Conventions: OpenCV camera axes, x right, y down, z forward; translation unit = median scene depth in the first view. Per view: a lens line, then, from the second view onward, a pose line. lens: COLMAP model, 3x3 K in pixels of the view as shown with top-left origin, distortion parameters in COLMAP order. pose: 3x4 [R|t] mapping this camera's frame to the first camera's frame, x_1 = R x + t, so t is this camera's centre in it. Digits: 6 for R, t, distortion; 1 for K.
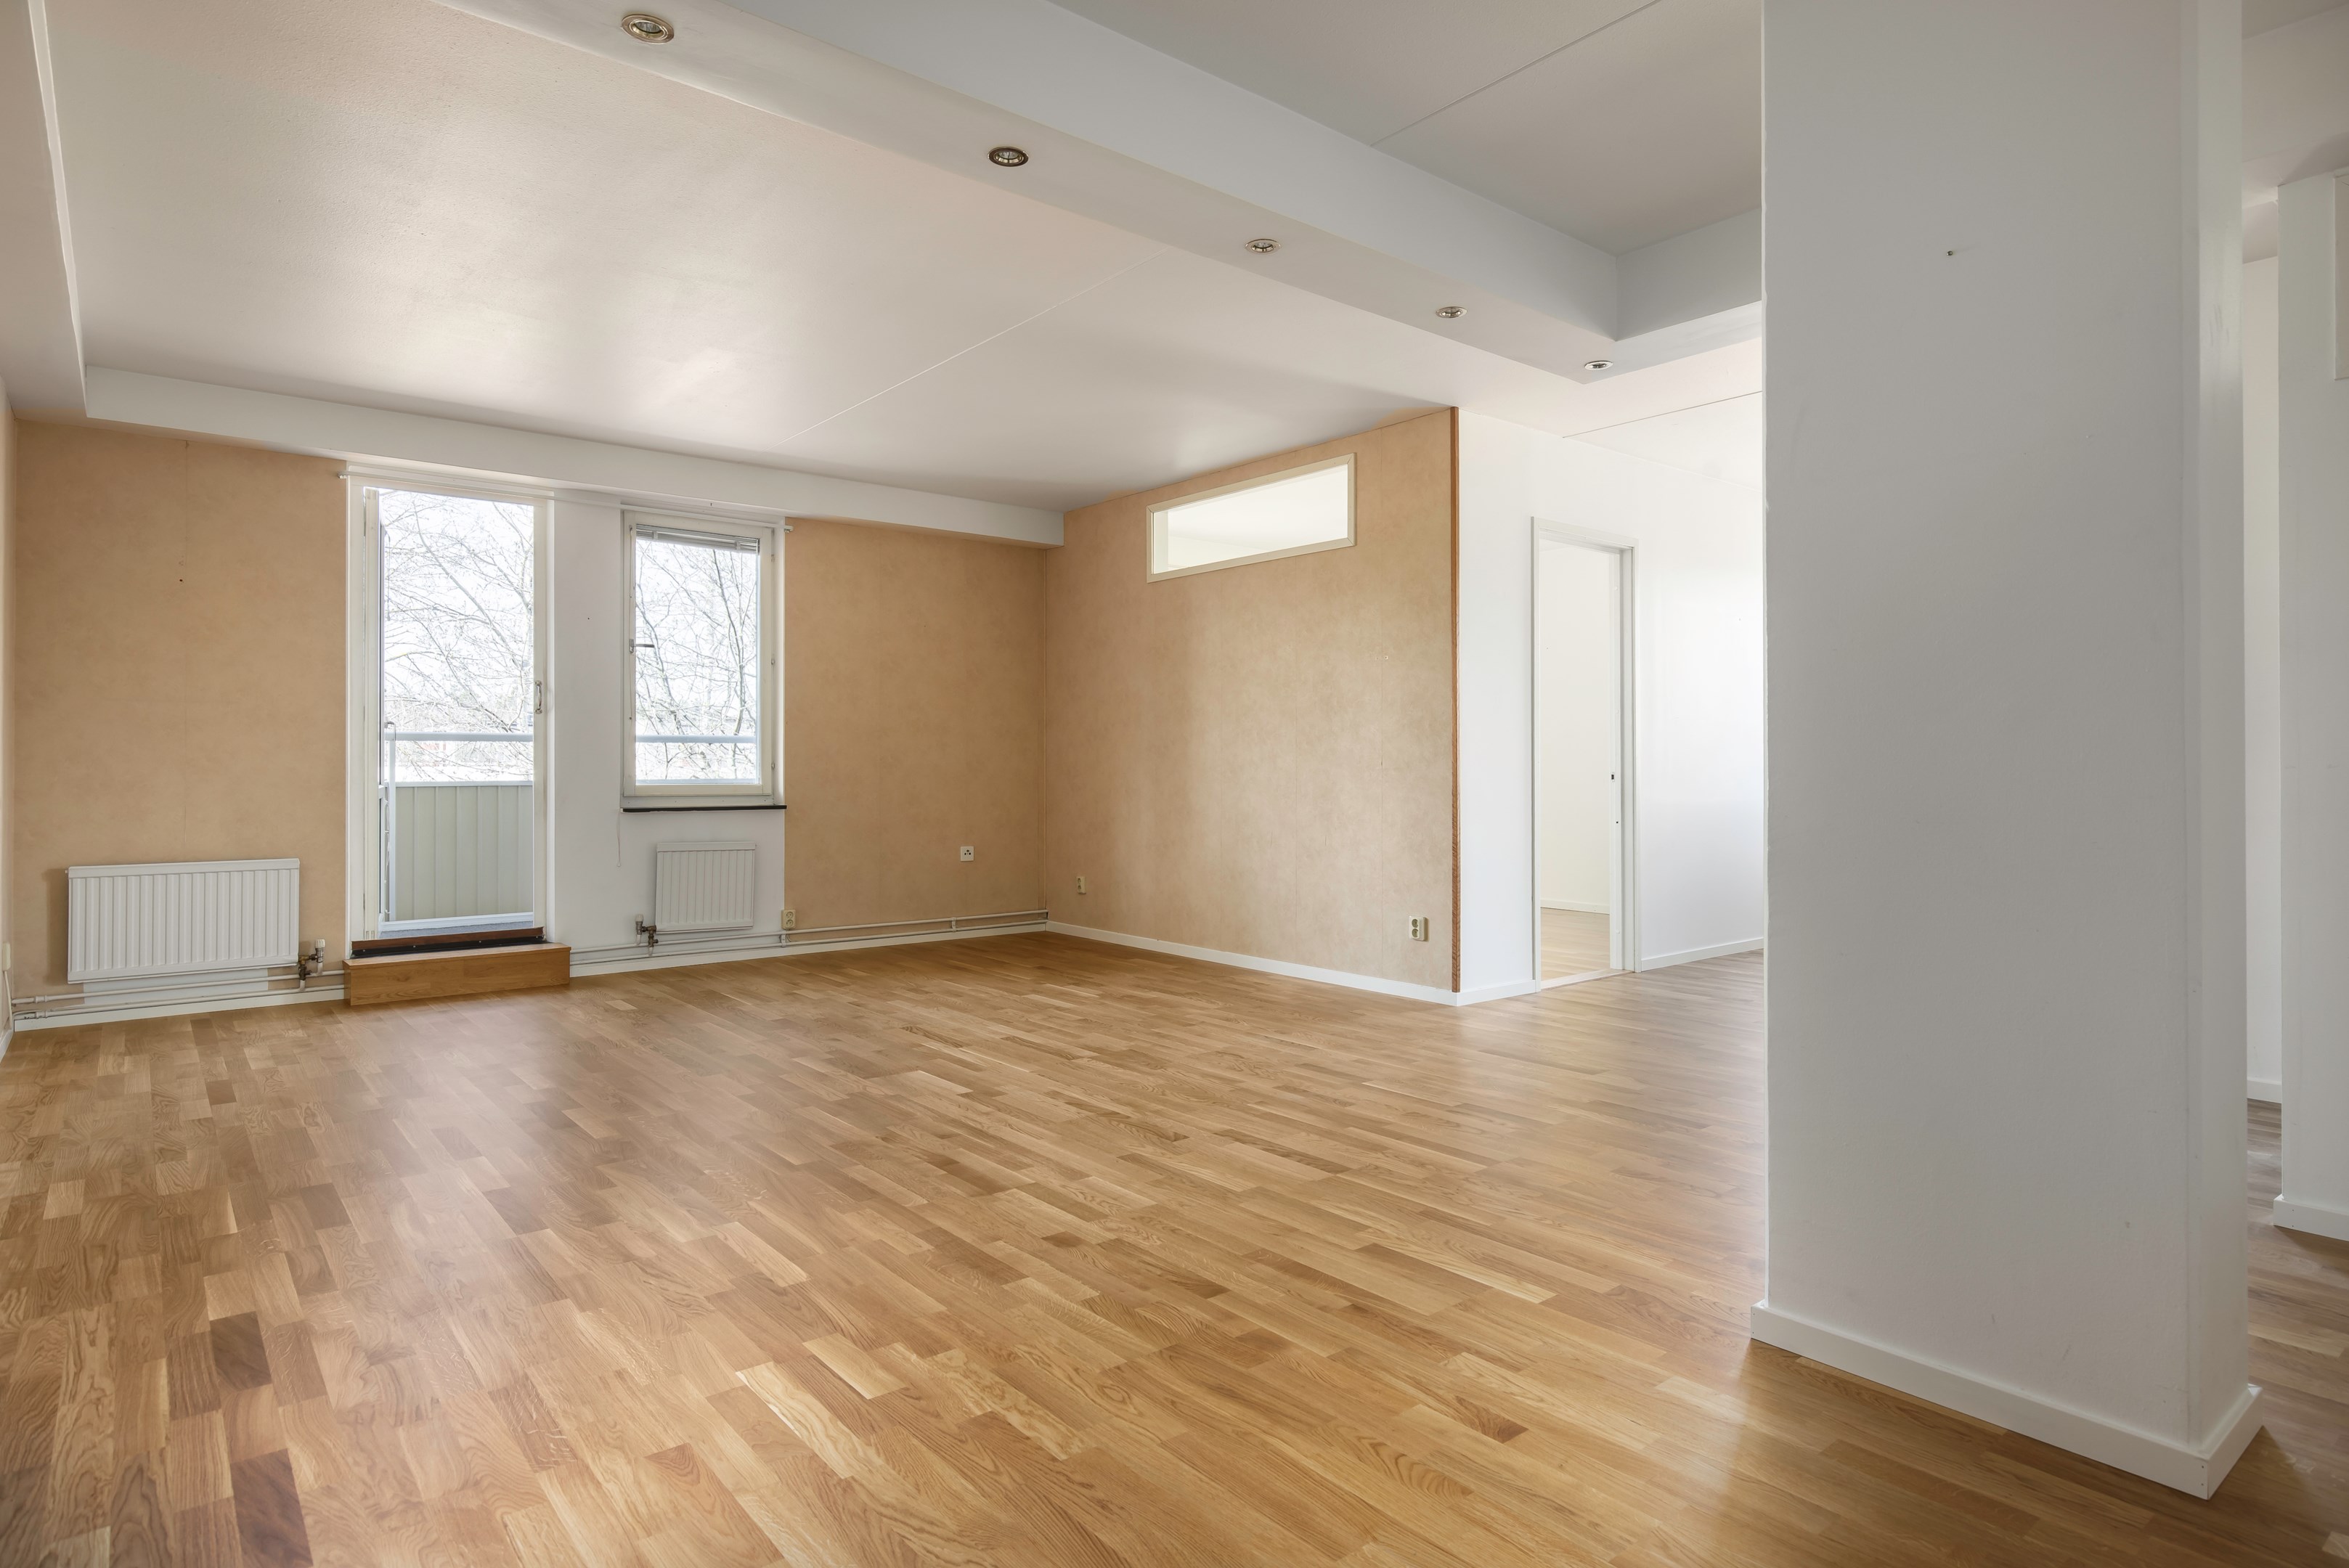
lens RADIAL K [[1265.3, 0, 1183.8], [0, 1265.3, 770.8], [0, 0, 1]] dist [-0.001170, -0.000080]
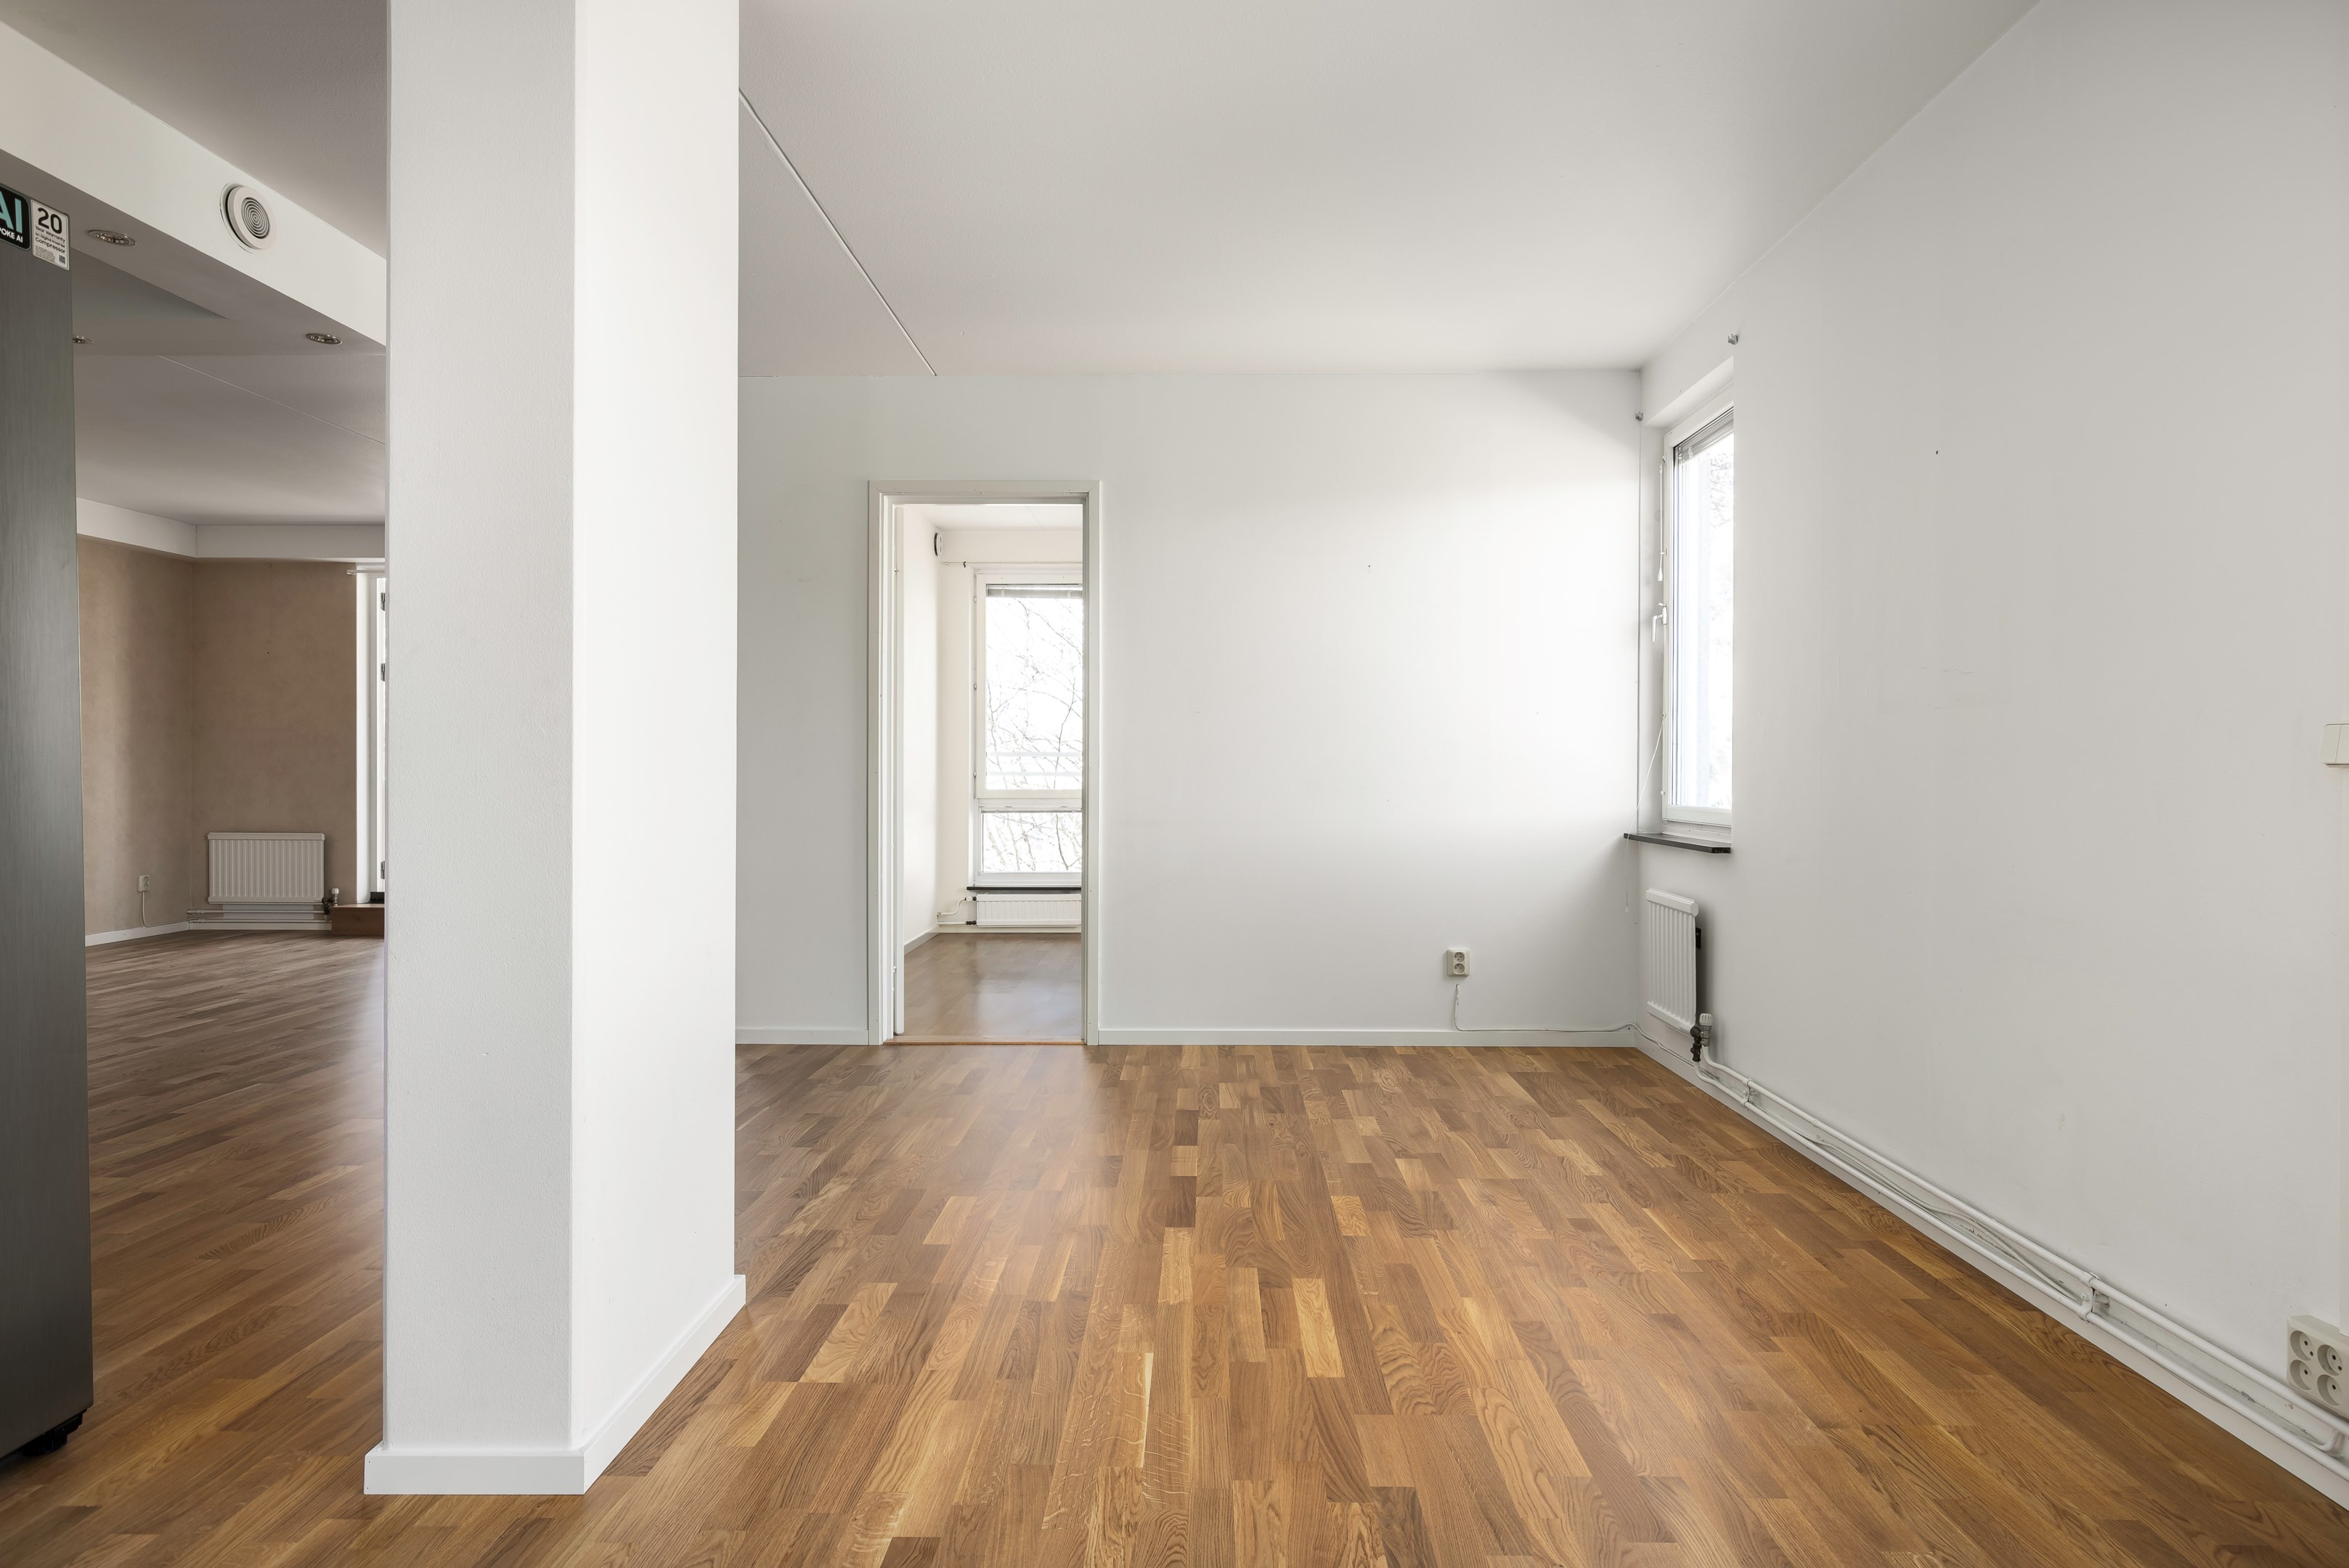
lens RADIAL K [[1265.3, 0, 1183.8], [0, 1265.3, 770.8], [0, 0, 1]] dist [-0.001170, -0.000080]
pose [[0.758437, 0.001585, -0.651744, 1.048211], [-0.003106, 0.999994, -0.001183, -0.005696], [0.651739, 0.002922, 0.758438, 0.530080]]
